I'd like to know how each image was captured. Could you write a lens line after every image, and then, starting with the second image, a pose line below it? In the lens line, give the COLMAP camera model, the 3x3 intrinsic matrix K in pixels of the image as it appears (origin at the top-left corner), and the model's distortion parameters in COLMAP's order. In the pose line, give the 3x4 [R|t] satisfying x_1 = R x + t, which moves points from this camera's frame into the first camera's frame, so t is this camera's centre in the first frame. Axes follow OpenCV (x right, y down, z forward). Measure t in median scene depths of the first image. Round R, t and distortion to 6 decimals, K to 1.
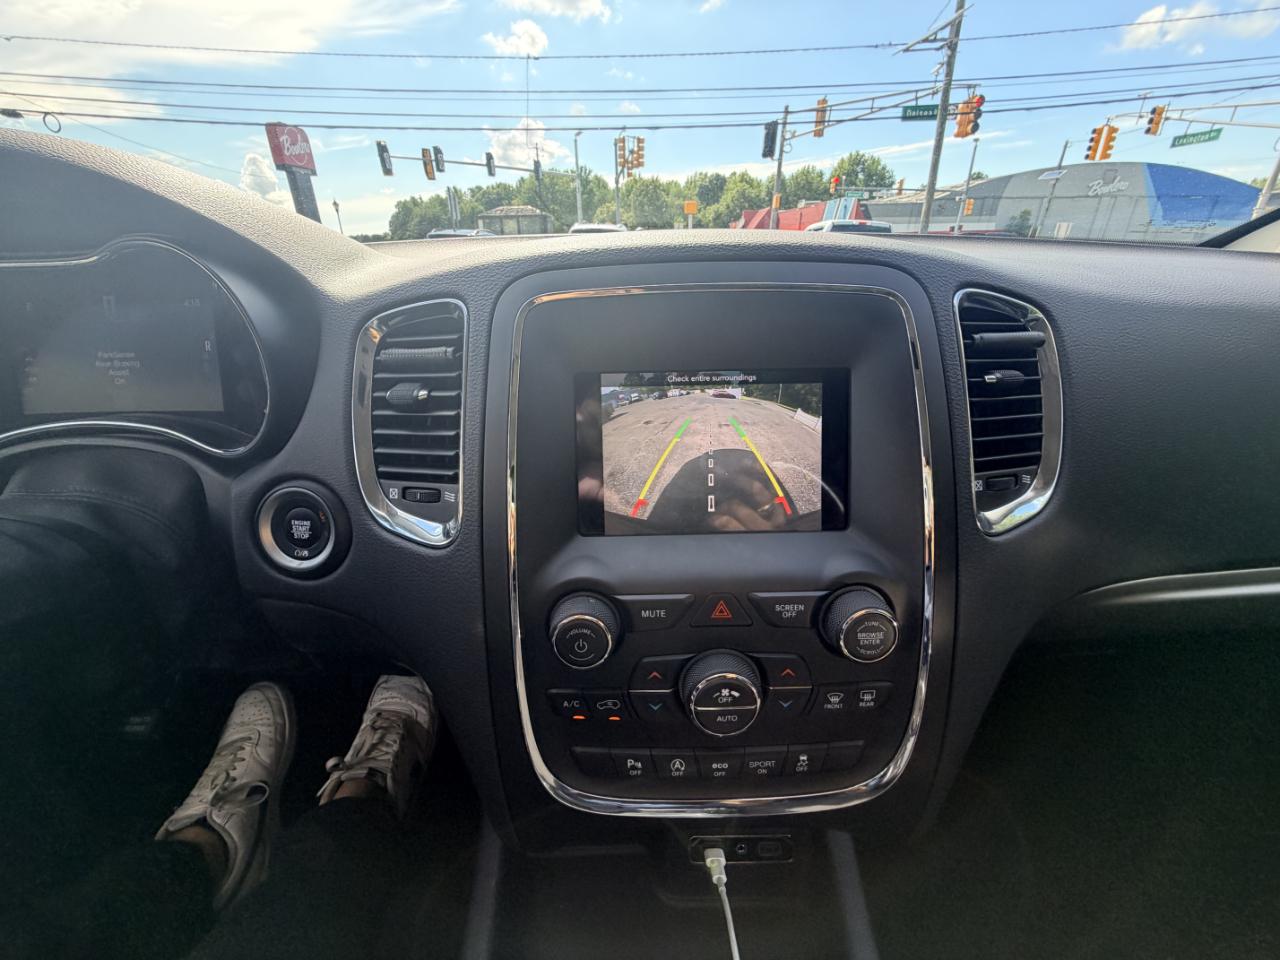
lens RADIAL K [[508.9, 0, 636.5], [0, 508.9, 483.0], [0, 0, 1]] dist [-0.002210, 0.000581]
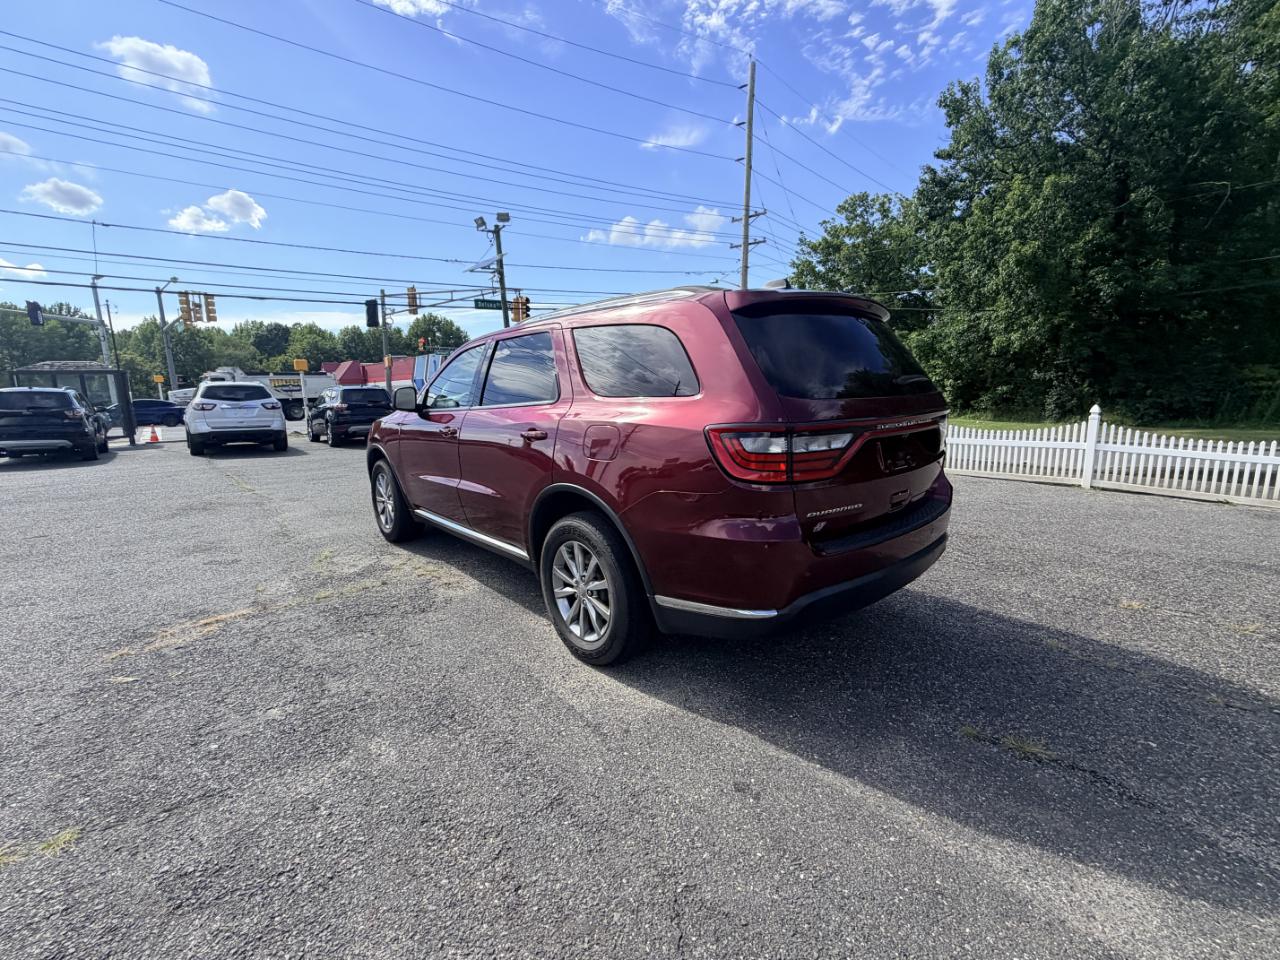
lens RADIAL K [[567.2, 0, 640.4], [0, 567.2, 484.4], [0, 0, 1]] dist [-0.000203, 0.000088]
pose [[0.764739, -0.117898, 0.633462, -0.071349], [0.288624, 0.941650, -0.173181, 0.050827], [-0.576082, 0.315270, 0.754145, -0.110350]]
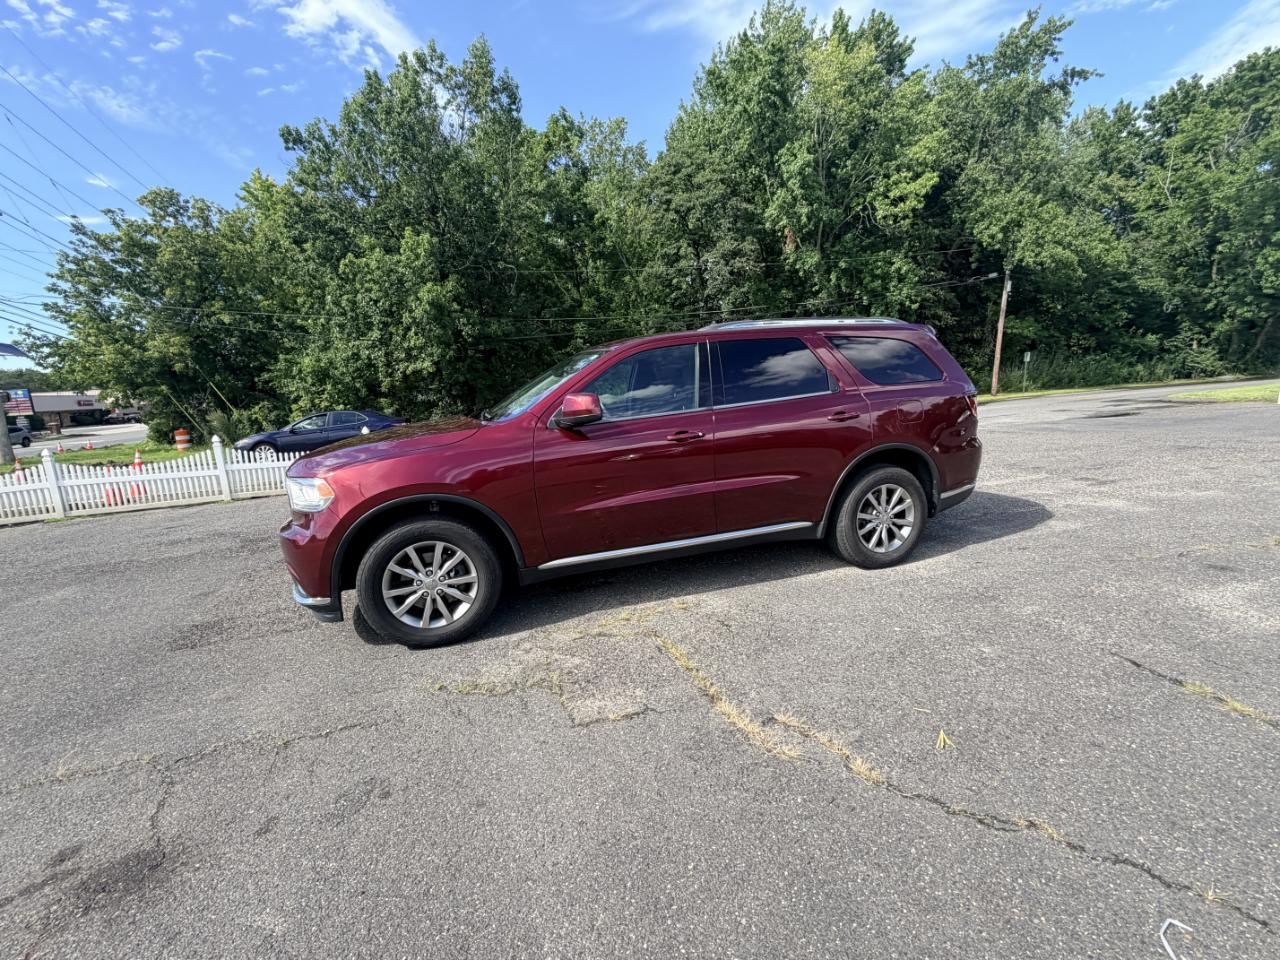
lens RADIAL K [[567.2, 0, 644.3], [0, 567.2, 481.1], [0, 0, 1]] dist [-0.000203, 0.000088]
pose [[-0.296699, -0.134204, 0.945494, -0.124905], [0.463419, 0.845453, 0.265427, -0.014210], [-0.834992, 0.516912, -0.188652, 0.024912]]
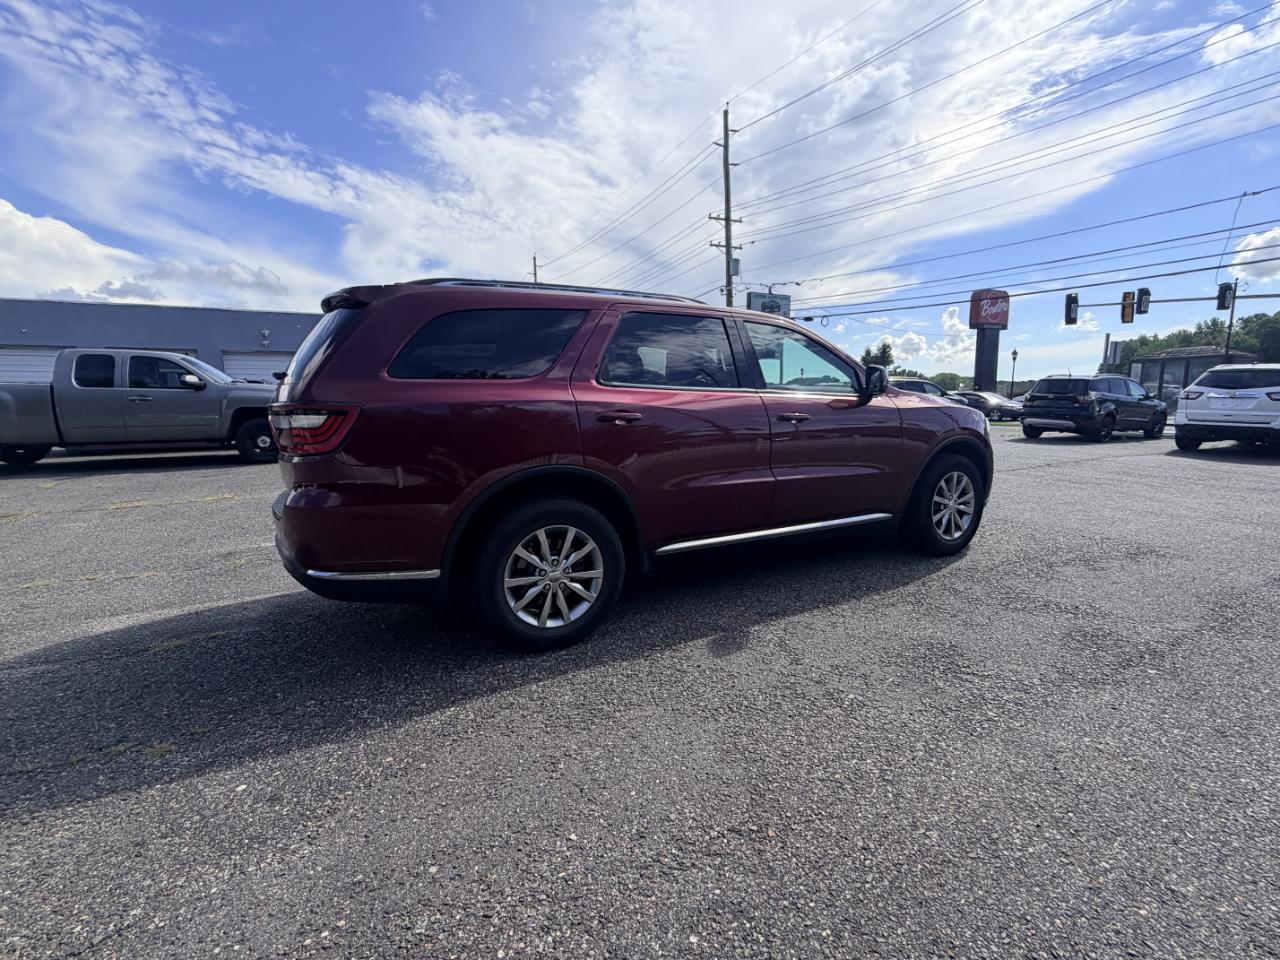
lens RADIAL K [[567.7, 0, 640.9], [0, 567.7, 476.8], [0, 0, 1]] dist [-0.000798, 0.000208]
pose [[0.464072, 0.124086, -0.877063, 0.104326], [-0.368267, 0.927540, -0.063631, 0.035001], [0.805615, 0.352523, 0.476142, -0.070826]]
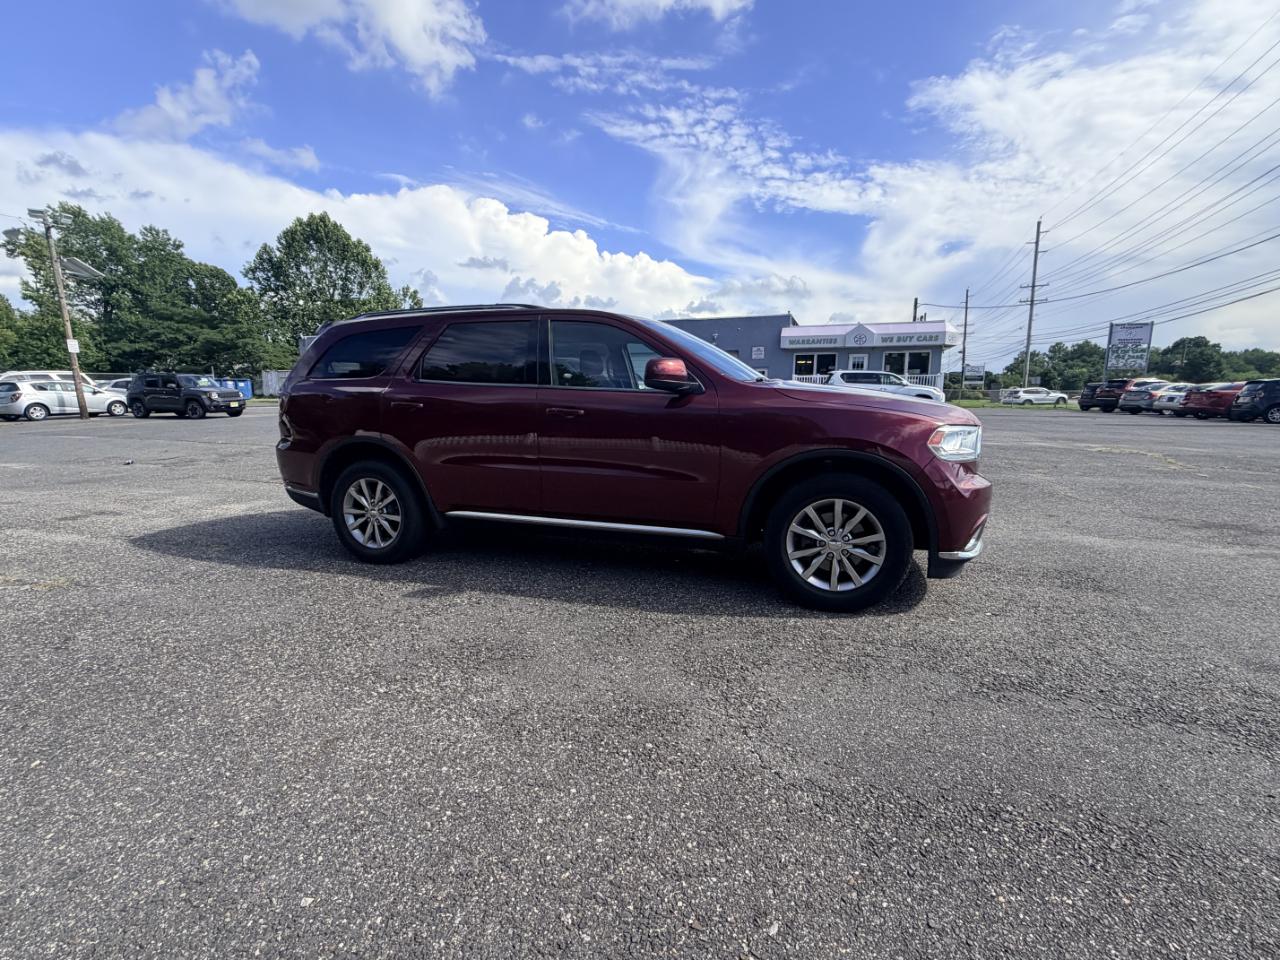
lens RADIAL K [[567.2, 0, 643.3], [0, 567.2, 471.6], [0, 0, 1]] dist [-0.000203, 0.000088]
pose [[-0.329158, 0.137482, -0.934213, 0.120263], [-0.397269, 0.877364, 0.269089, -0.014592], [0.856640, 0.459707, -0.234174, 0.035504]]
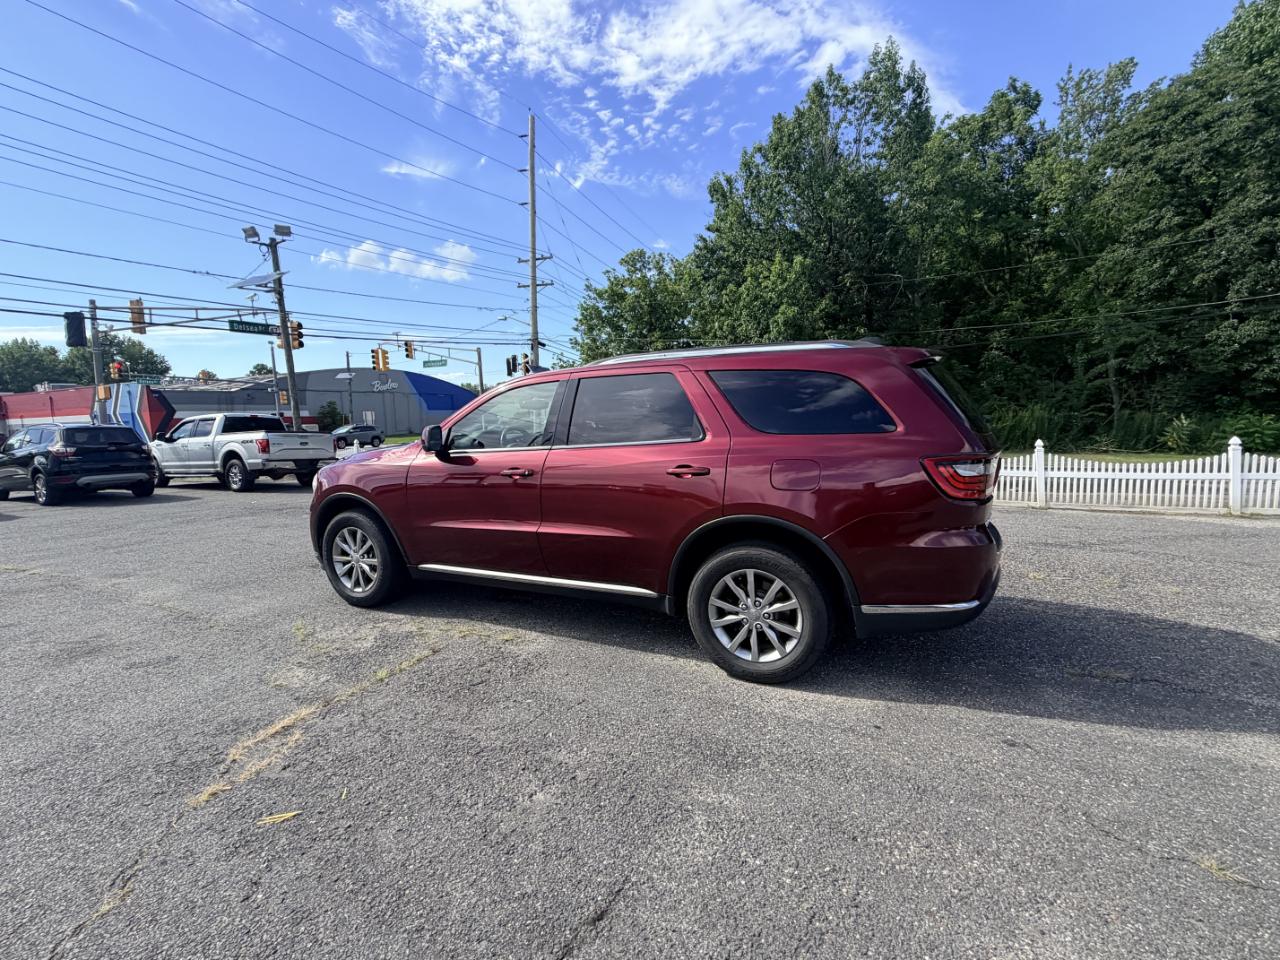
lens RADIAL K [[567.2, 0, 642.2], [0, 567.2, 485.1], [0, 0, 1]] dist [-0.000203, 0.000088]
pose [[0.441186, -0.109044, 0.890766, -0.111702], [0.399984, 0.912440, -0.086410, 0.030498], [-0.803348, 0.394415, 0.446172, -0.070526]]
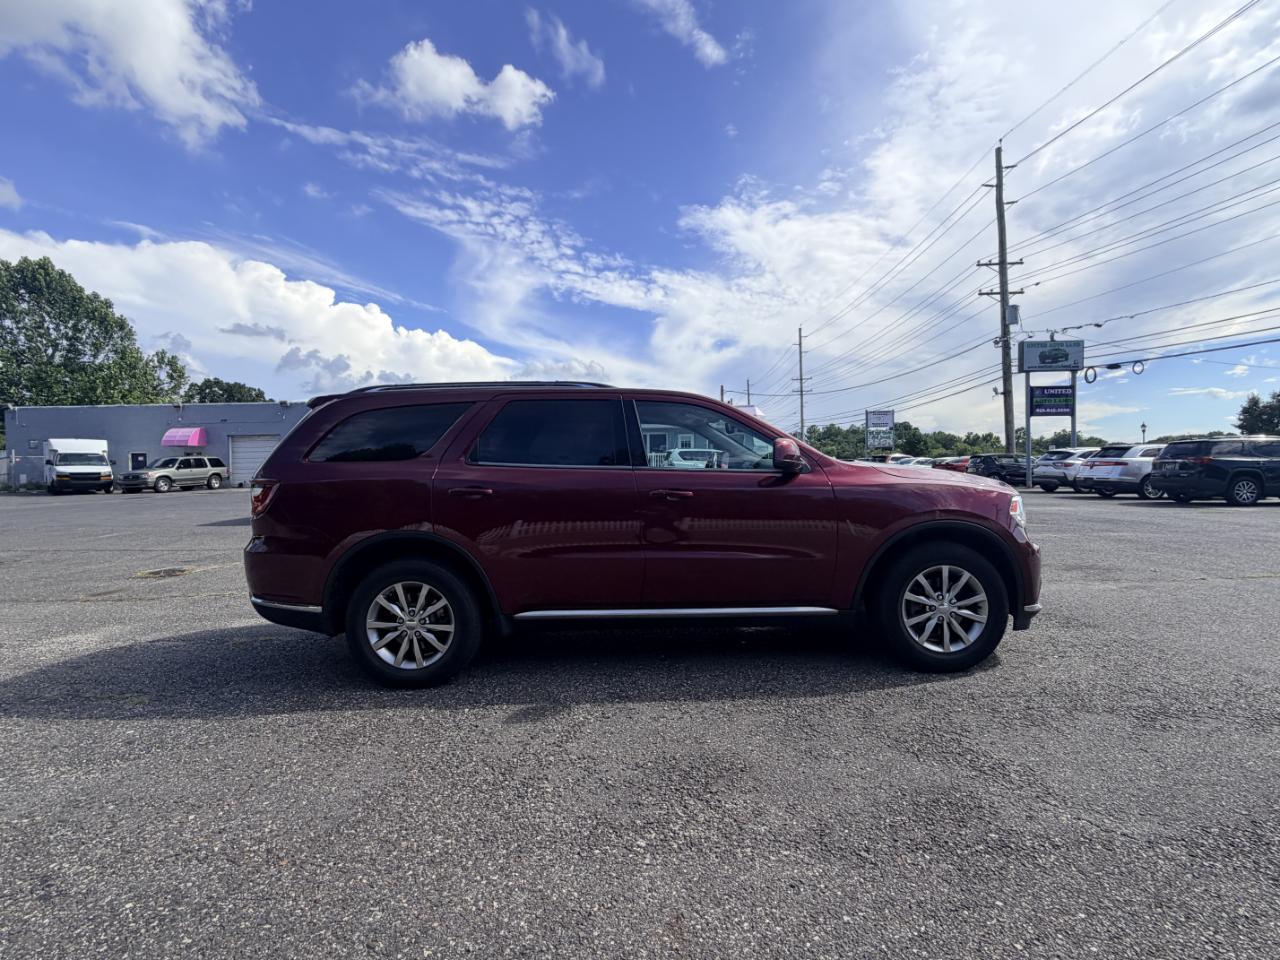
lens RADIAL K [[567.2, 0, 642.4], [0, 567.2, 470.8], [0, 0, 1]] dist [-0.000203, 0.000088]
pose [[-0.000326, 0.011371, -0.999935, 0.125450], [-0.409470, 0.912263, 0.010508, 0.006435], [0.912324, 0.409446, 0.004359, -0.012069]]
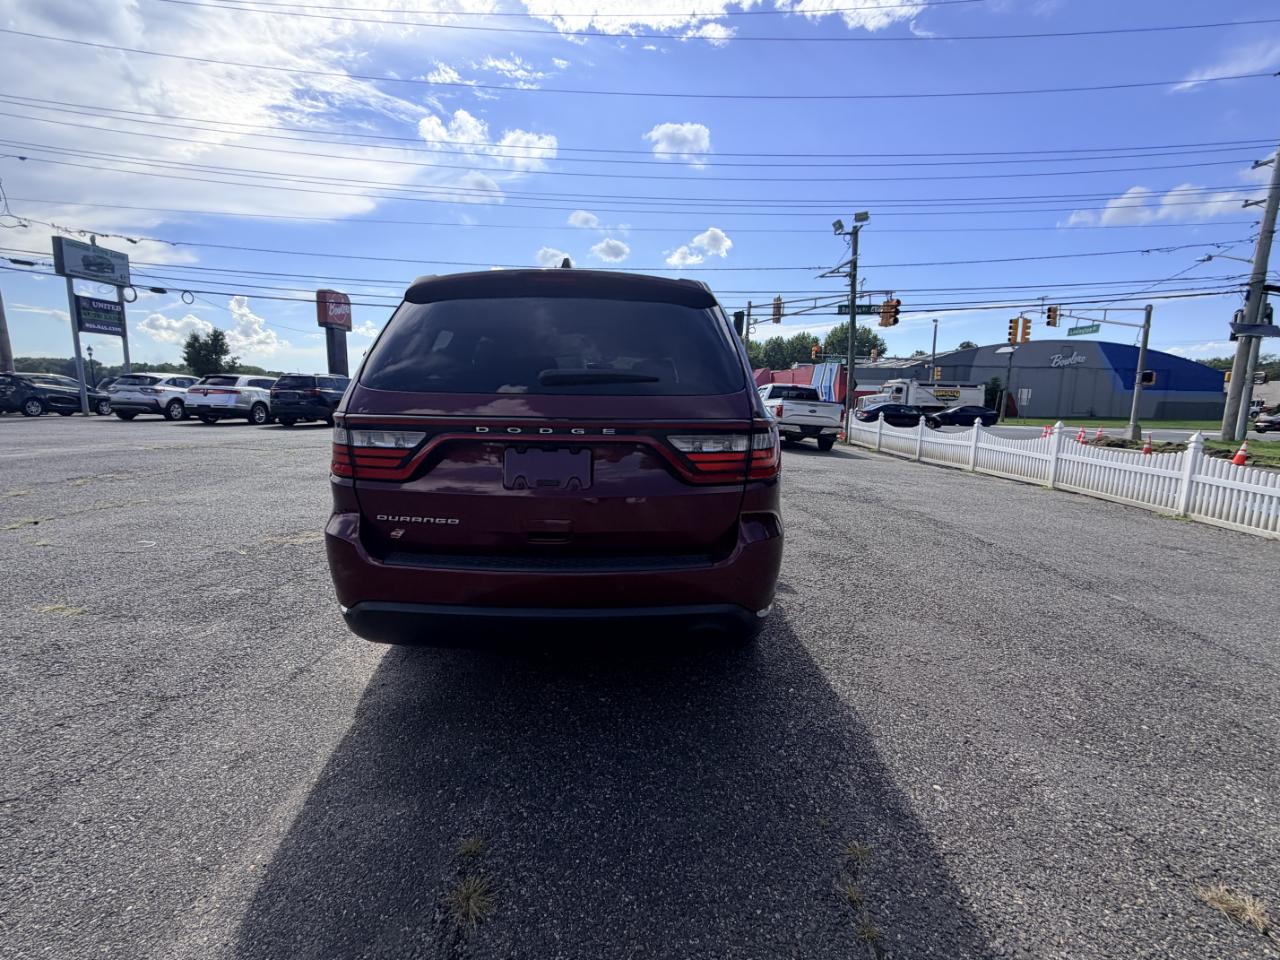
lens RADIAL K [[567.2, 0, 640.6], [0, 567.2, 480.2], [0, 0, 1]] dist [-0.000203, 0.000088]
pose [[0.999606, 0.027521, 0.005470, 0.010141], [-0.024785, 0.957408, -0.287674, 0.061079], [-0.013154, 0.287425, 0.957713, -0.129554]]
